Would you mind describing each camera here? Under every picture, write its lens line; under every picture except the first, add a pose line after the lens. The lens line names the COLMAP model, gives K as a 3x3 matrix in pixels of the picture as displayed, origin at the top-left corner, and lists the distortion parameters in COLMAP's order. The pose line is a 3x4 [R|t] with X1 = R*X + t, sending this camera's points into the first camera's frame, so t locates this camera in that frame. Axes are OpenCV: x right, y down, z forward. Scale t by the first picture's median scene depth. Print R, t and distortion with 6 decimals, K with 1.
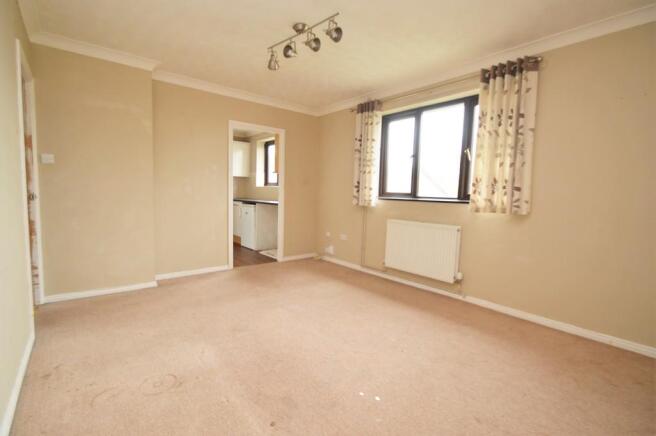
lens RADIAL K [[316.3, 0, 326.0], [0, 316.3, 216.8], [0, 0, 1]] dist [-0.001195, -0.000284]
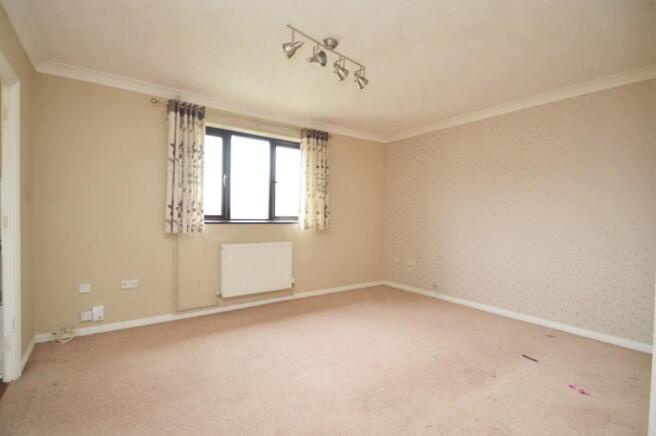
lens RADIAL K [[295.2, 0, 326.5], [0, 295.2, 216.7], [0, 0, 1]] dist [0.000653, 0.000169]
pose [[0.058874, -0.032470, 0.997737, -0.643085], [0.060284, 0.997762, 0.028913, -0.082457], [-0.996444, 0.058445, 0.060700, 0.666989]]
